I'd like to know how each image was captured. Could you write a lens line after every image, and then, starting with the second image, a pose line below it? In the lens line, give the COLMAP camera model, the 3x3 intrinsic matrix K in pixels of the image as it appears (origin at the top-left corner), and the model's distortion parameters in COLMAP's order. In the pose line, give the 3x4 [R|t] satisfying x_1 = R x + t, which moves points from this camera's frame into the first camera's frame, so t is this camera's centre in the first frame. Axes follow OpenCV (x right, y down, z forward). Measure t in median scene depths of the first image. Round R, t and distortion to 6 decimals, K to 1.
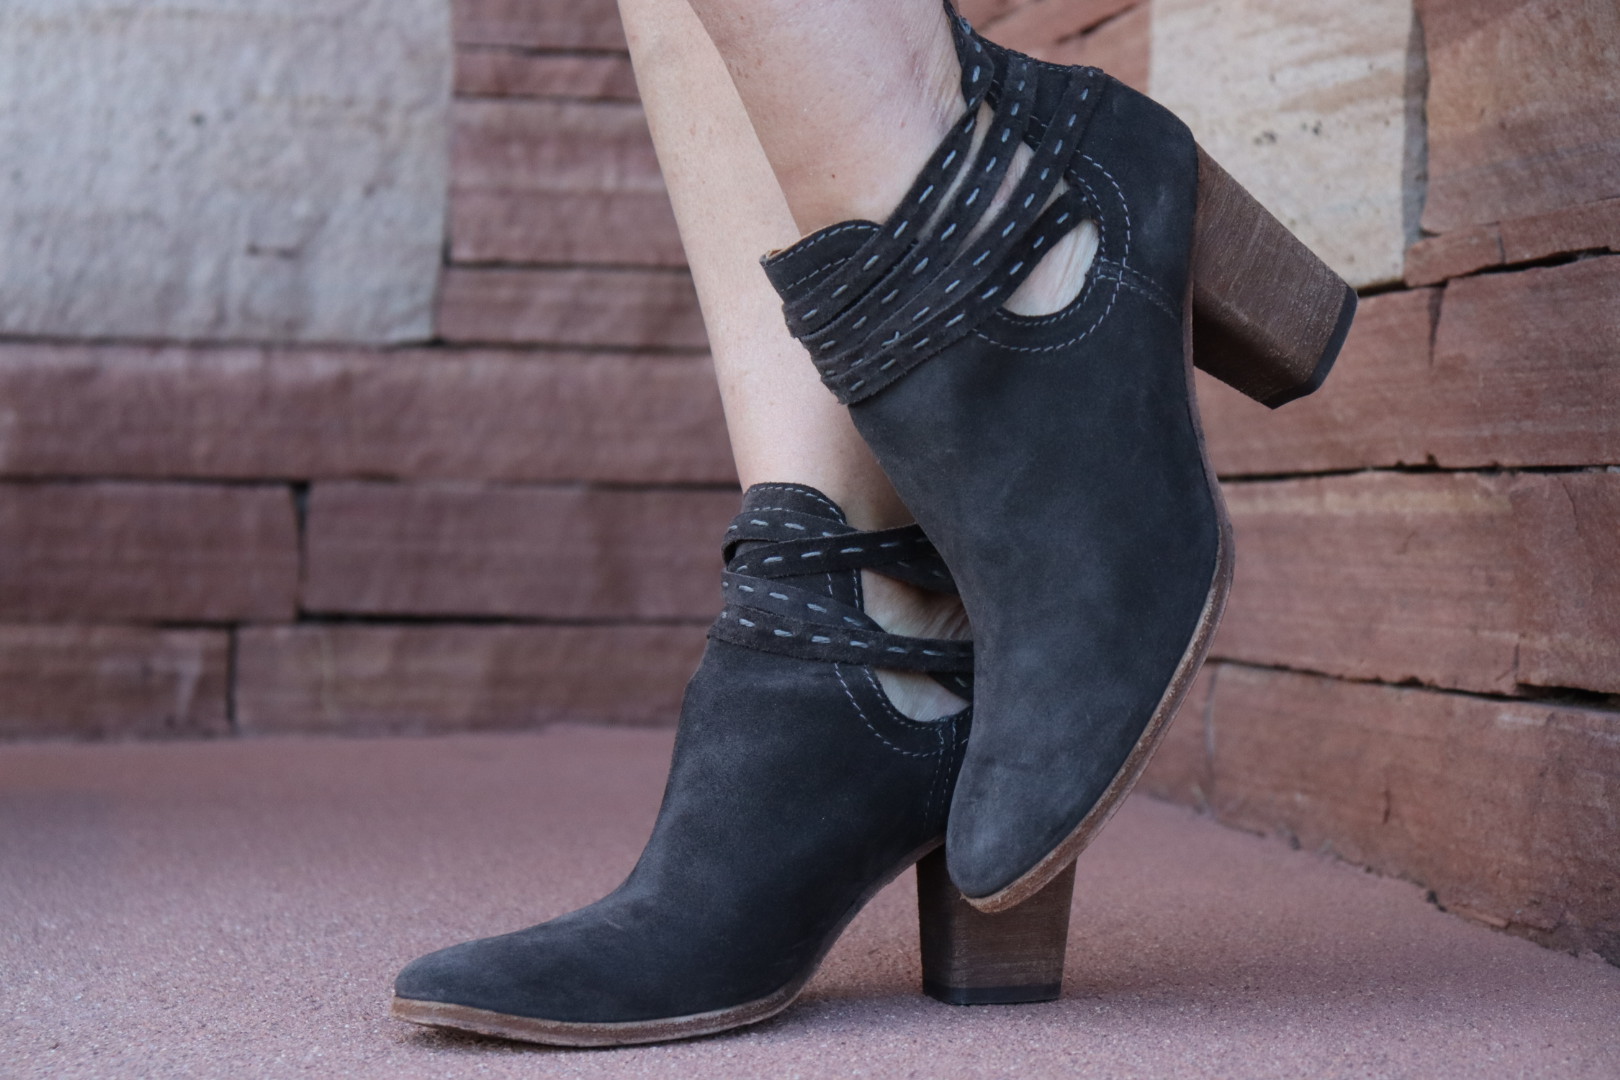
lens RADIAL K [[3463.5, 0, 807.7], [0, 3463.5, 529.7], [0, 0, 1]] dist [0.389244, 0.000000]
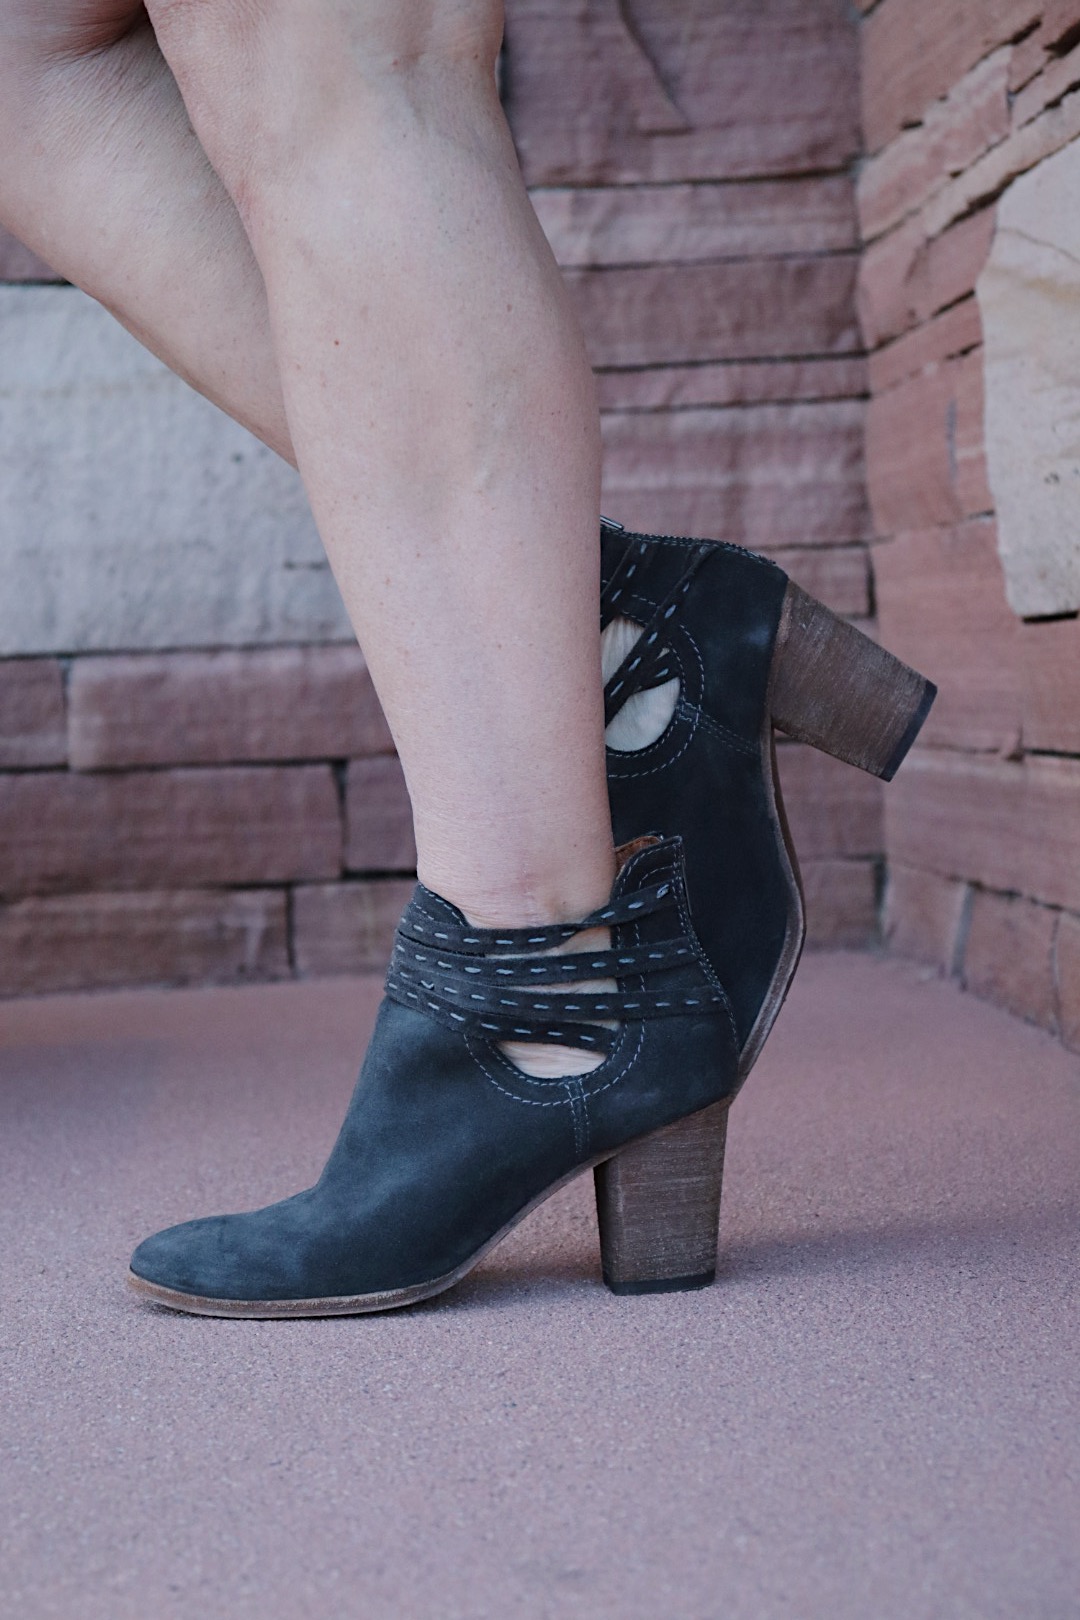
lens RADIAL K [[3732.3, 0, 548.3], [0, 3732.3, 818.5], [0, 0, 1]] dist [0.350729, 0.000000]
pose [[0.987465, -0.043206, -0.151810, 0.114124], [0.050423, 0.997757, 0.044018, -0.046280], [0.149568, -0.051121, 0.987429, -0.226993]]
